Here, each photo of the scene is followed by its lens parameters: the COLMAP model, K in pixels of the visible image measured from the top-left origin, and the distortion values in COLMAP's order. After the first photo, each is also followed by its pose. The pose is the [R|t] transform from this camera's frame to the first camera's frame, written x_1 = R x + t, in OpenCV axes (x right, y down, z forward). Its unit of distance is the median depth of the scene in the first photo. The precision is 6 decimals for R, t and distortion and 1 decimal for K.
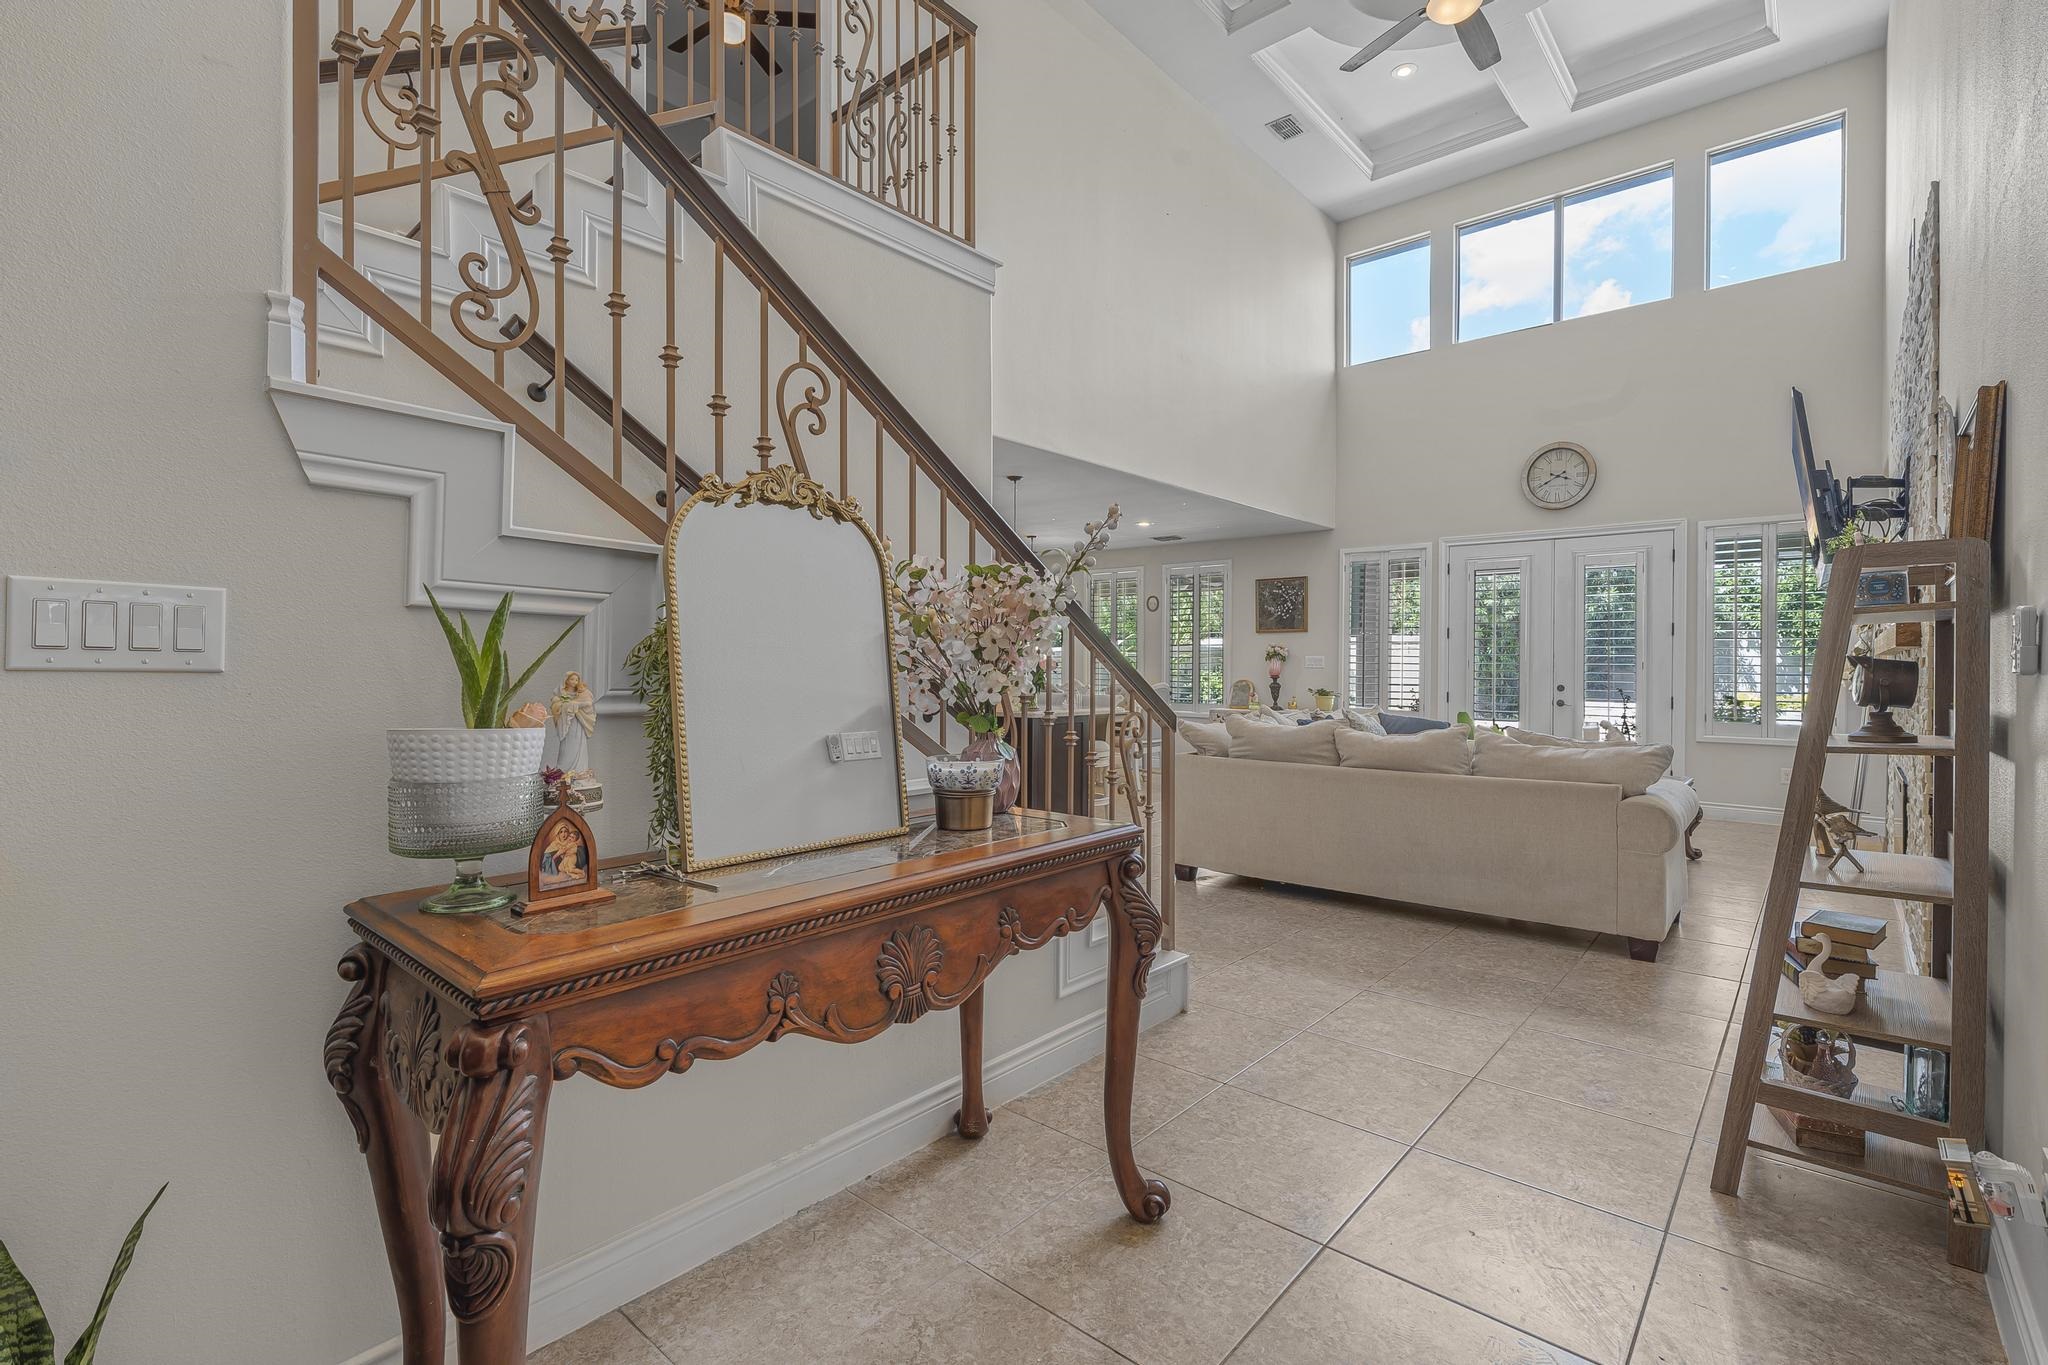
lens RADIAL K [[930.8, 0, 1011.6], [0, 930.8, 668.3], [0, 0, 1]] dist [-0.007976, 0.003444]
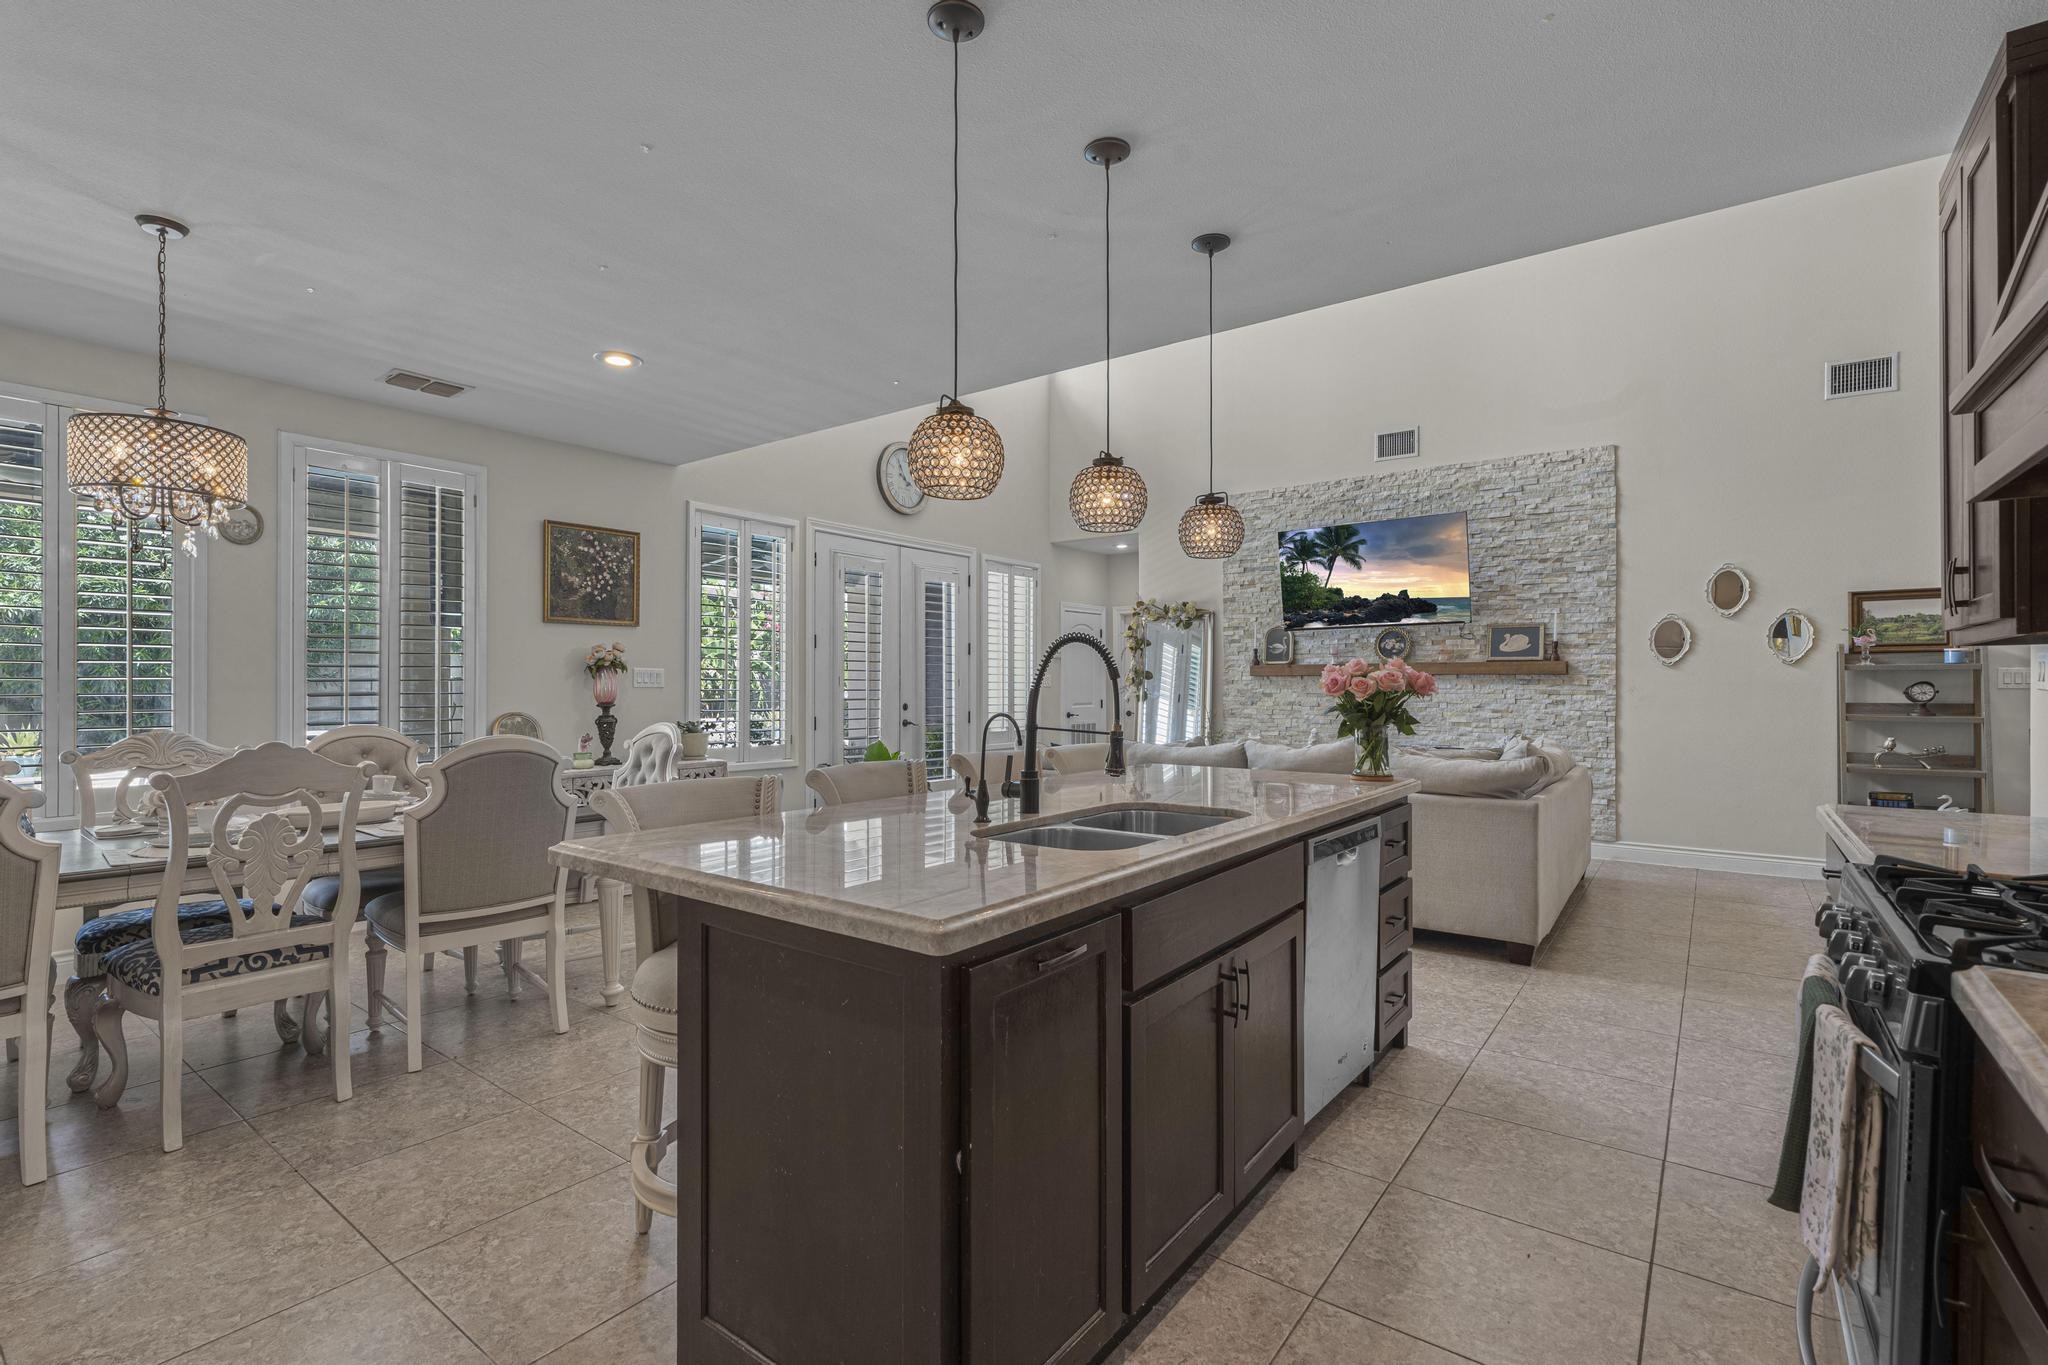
lens RADIAL K [[930.8, 0, 1026.5], [0, 930.8, 681.3], [0, 0, 1]] dist [-0.007976, 0.003444]
pose [[-0.091314, -0.000587, 0.995822, -0.308850], [0.004113, 0.999991, 0.000967, -0.004527], [-0.995814, 0.004184, -0.091311, 0.856069]]
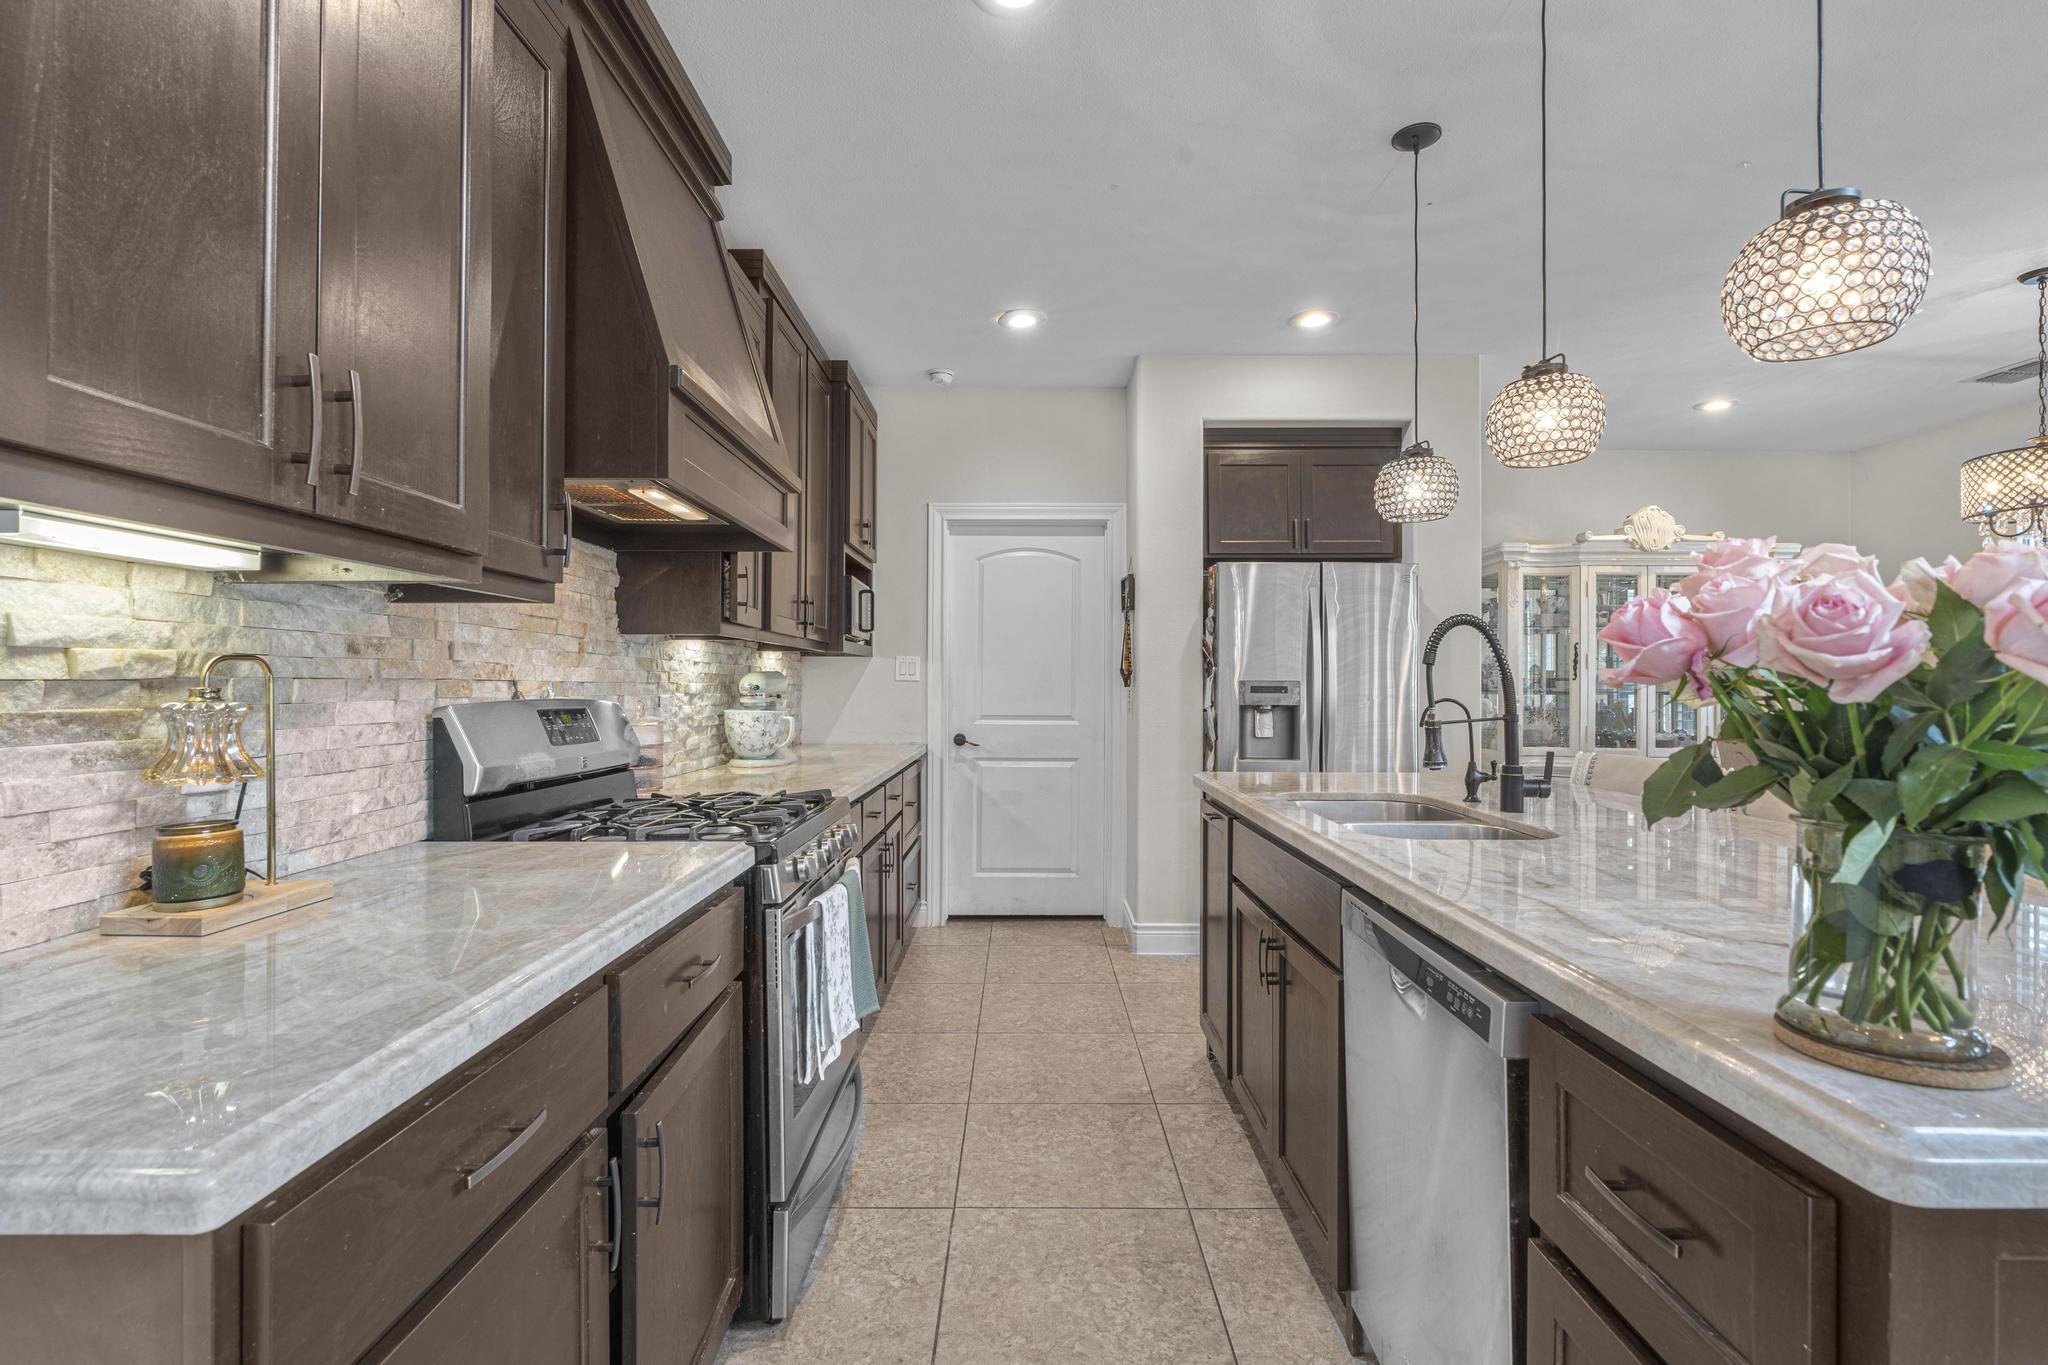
lens RADIAL K [[930.8, 0, 1018.6], [0, 930.8, 676.5], [0, 0, 1]] dist [-0.007976, 0.003444]
pose [[0.667107, -0.003679, -0.744953, 0.026989], [-0.005004, 0.999943, -0.009419, 0.000635], [0.744945, 0.010012, 0.667050, 0.591783]]
